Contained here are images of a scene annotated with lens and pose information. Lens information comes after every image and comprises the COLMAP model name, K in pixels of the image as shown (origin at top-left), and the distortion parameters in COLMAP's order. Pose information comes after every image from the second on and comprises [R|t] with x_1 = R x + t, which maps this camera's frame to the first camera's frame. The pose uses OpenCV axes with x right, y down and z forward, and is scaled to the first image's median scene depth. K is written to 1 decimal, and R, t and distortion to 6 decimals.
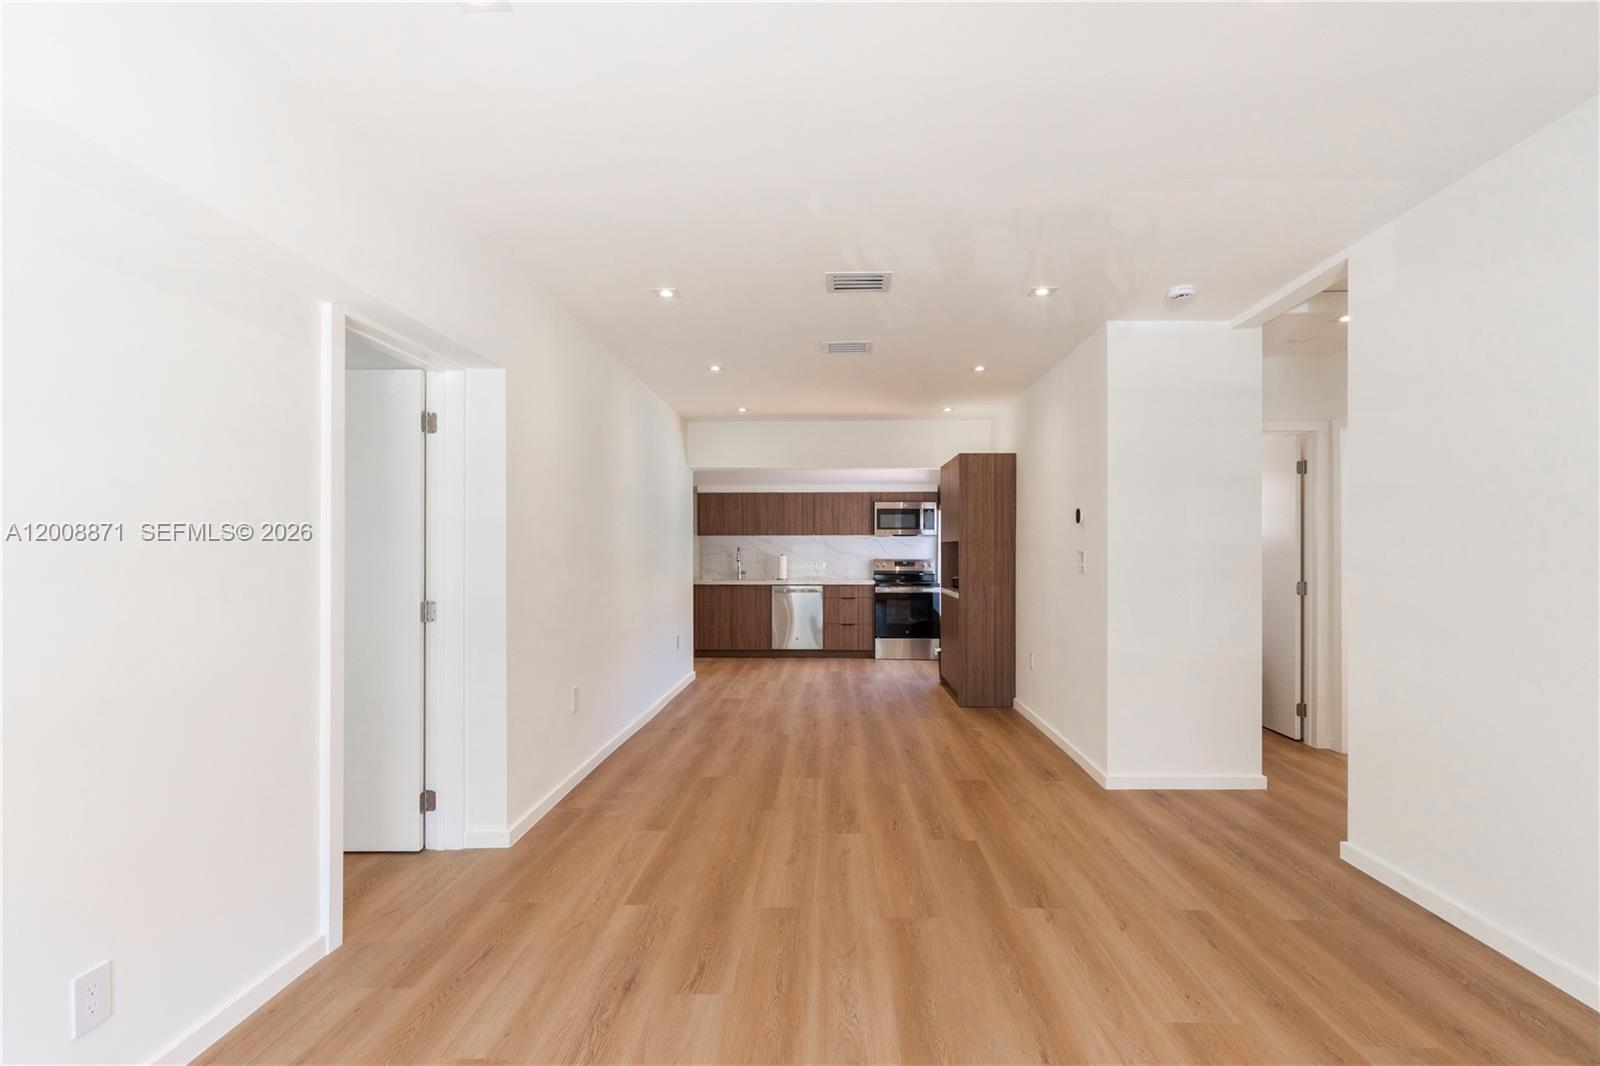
lens RADIAL K [[752.3, 0, 817.9], [0, 752.3, 553.9], [0, 0, 1]] dist [-0.004525, 0.000366]
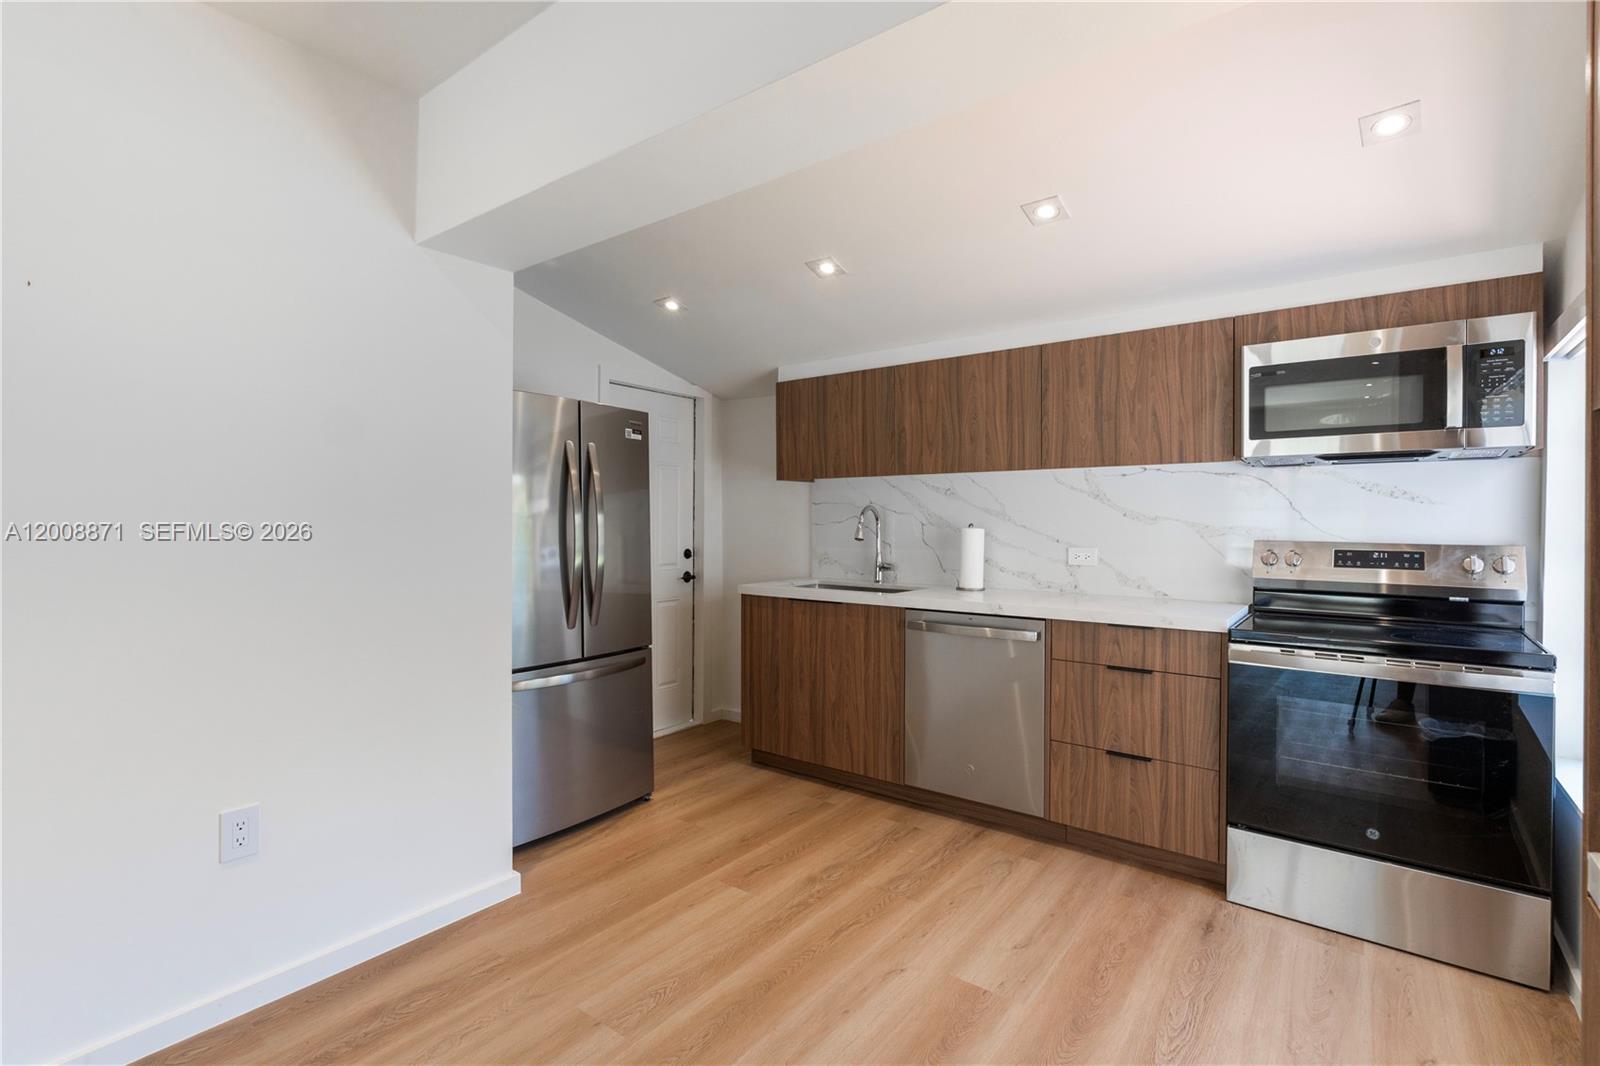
lens RADIAL K [[741.3, 0, 800.5], [0, 741.3, 524.6], [0, 0, 1]] dist [-0.001546, 0.000405]
pose [[0.808371, 0.004640, -0.588655, 0.149104], [-0.003492, 0.999989, 0.003087, 0.000083], [0.588663, -0.000440, 0.808378, 0.935056]]
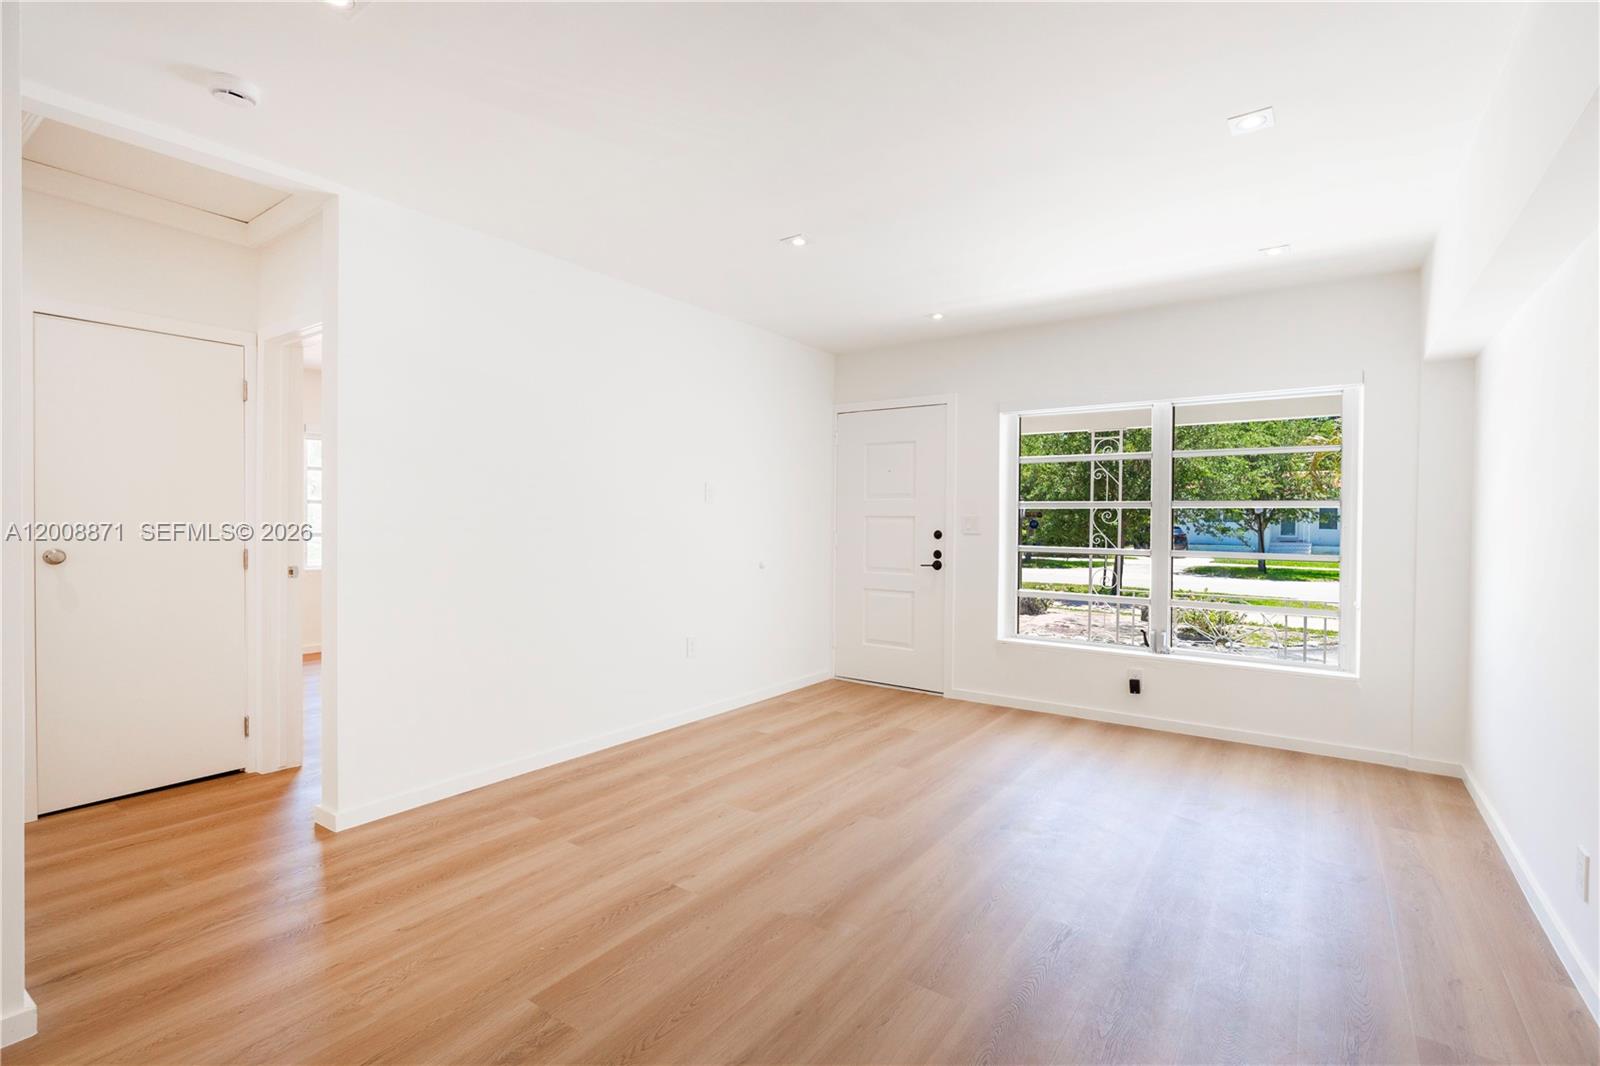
lens RADIAL K [[734.9, 0, 797.1], [0, 734.9, 529.6], [0, 0, 1]] dist [-0.001448, 0.000608]
pose [[-0.826740, -0.014848, 0.562388, -0.140680], [-0.010052, 0.999882, 0.011622, 0.004290], [-0.562494, 0.003955, -0.826792, 0.687212]]
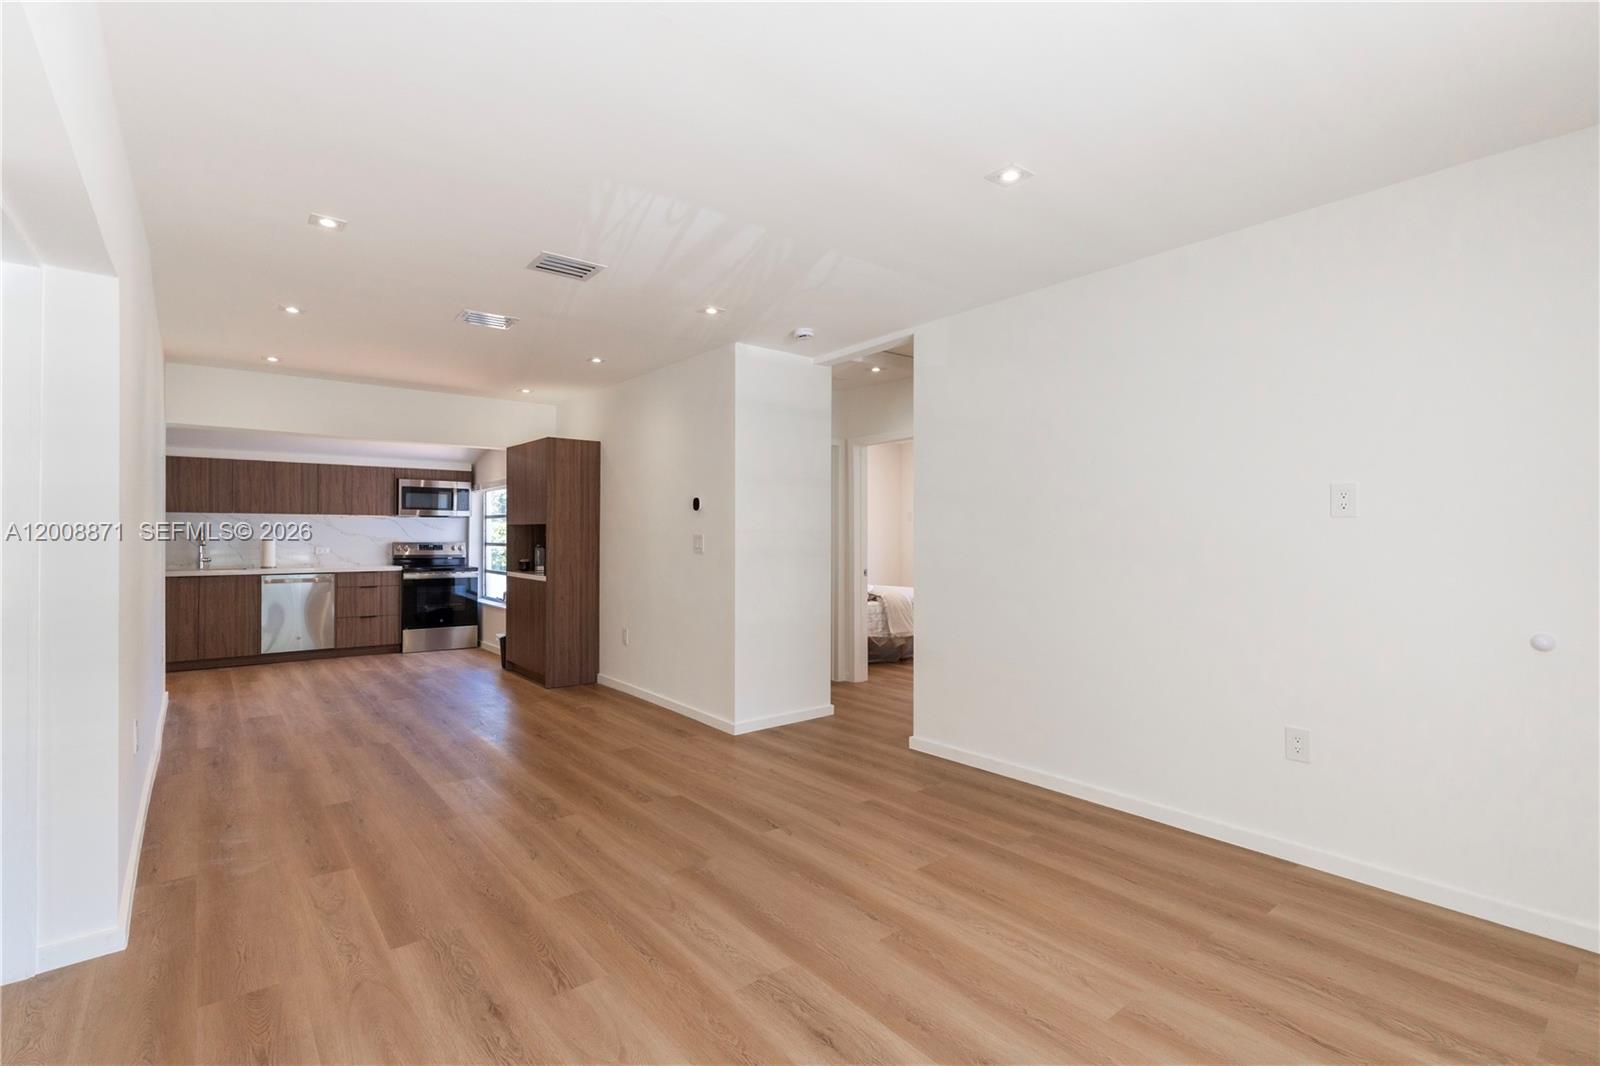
lens RADIAL K [[740.6, 0, 800.0], [0, 740.6, 533.0], [0, 0, 1]] dist [-0.004445, 0.000463]
pose [[0.760845, 0.003782, 0.648922, -0.186857], [-0.001157, 0.999989, -0.004472, -0.001041], [-0.648932, 0.002652, 0.760841, 0.024659]]
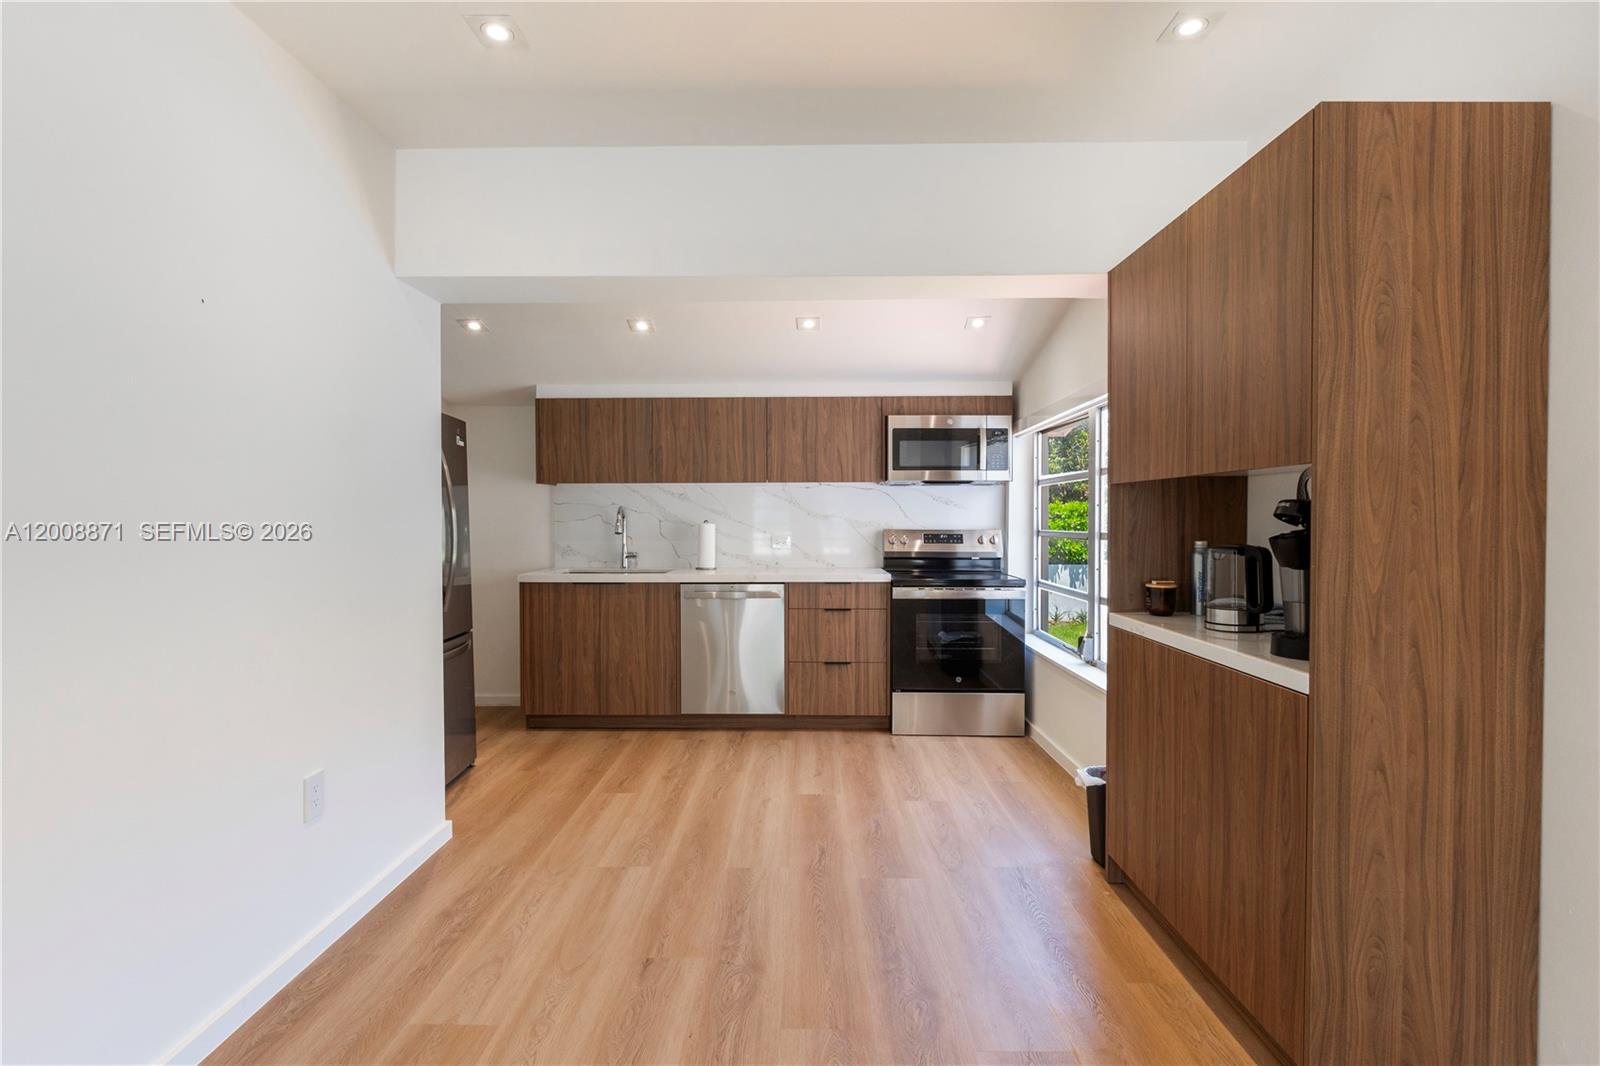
lens RADIAL K [[734.9, 0, 797.1], [0, 734.9, 529.6], [0, 0, 1]] dist [-0.001448, 0.000608]
pose [[0.999960, -0.001954, 0.008694, 0.014653], [0.001854, 0.999932, 0.011497, 0.001658], [-0.008716, -0.011480, 0.999896, 0.718635]]
